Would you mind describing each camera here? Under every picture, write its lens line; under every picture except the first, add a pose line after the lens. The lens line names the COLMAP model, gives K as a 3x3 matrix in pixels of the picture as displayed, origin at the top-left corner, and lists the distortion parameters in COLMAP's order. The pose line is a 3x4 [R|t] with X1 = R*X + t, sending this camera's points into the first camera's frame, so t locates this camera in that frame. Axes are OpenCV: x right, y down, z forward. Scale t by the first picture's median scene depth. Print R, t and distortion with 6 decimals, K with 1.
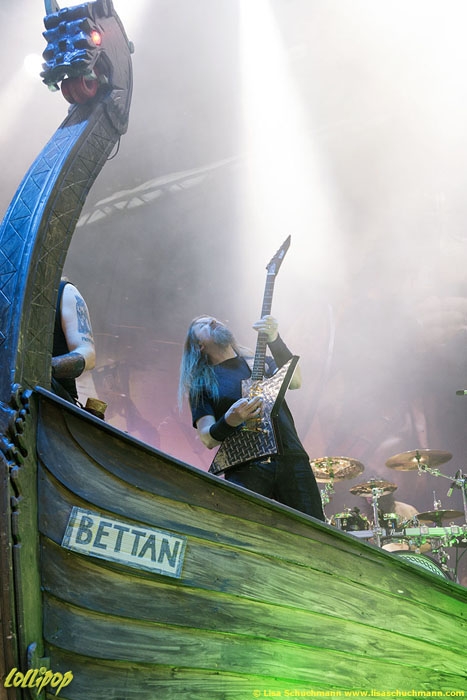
lens RADIAL K [[1013.0, 0, 230.7], [0, 1013.0, 386.2], [0, 0, 1]] dist [0.056353, 0.000000]
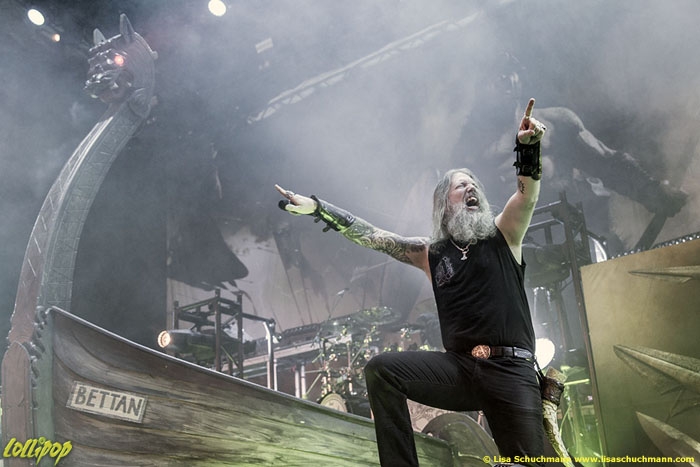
lens RADIAL K [[855.8, 0, 337.0], [0, 855.8, 214.0], [0, 0, 1]] dist [-0.060285, 0.000000]
pose [[0.982604, -0.083037, -0.166112, 0.488852], [0.083518, 0.996498, -0.004102, -0.102716], [0.165871, -0.009842, 0.986098, -0.249238]]
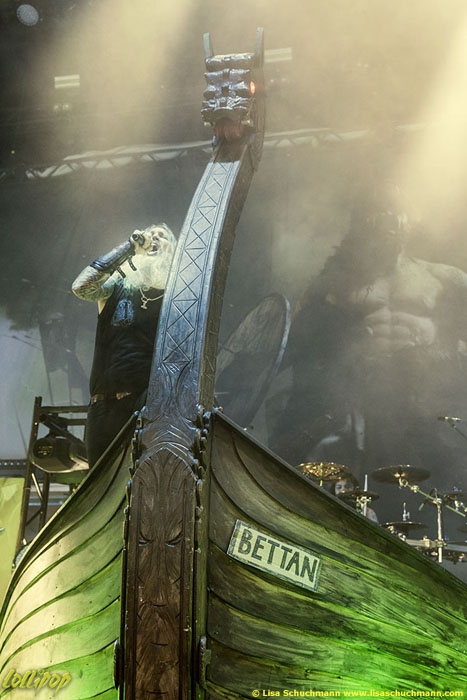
lens RADIAL K [[1011.6, 0, 231.6], [0, 1011.6, 347.9], [0, 0, 1]] dist [0.016530, 0.000000]
pose [[0.977288, 0.153113, 0.146510, -0.351129], [-0.154742, 0.987955, -0.000282, -0.070274], [-0.144789, -0.022395, 0.989209, -0.123046]]
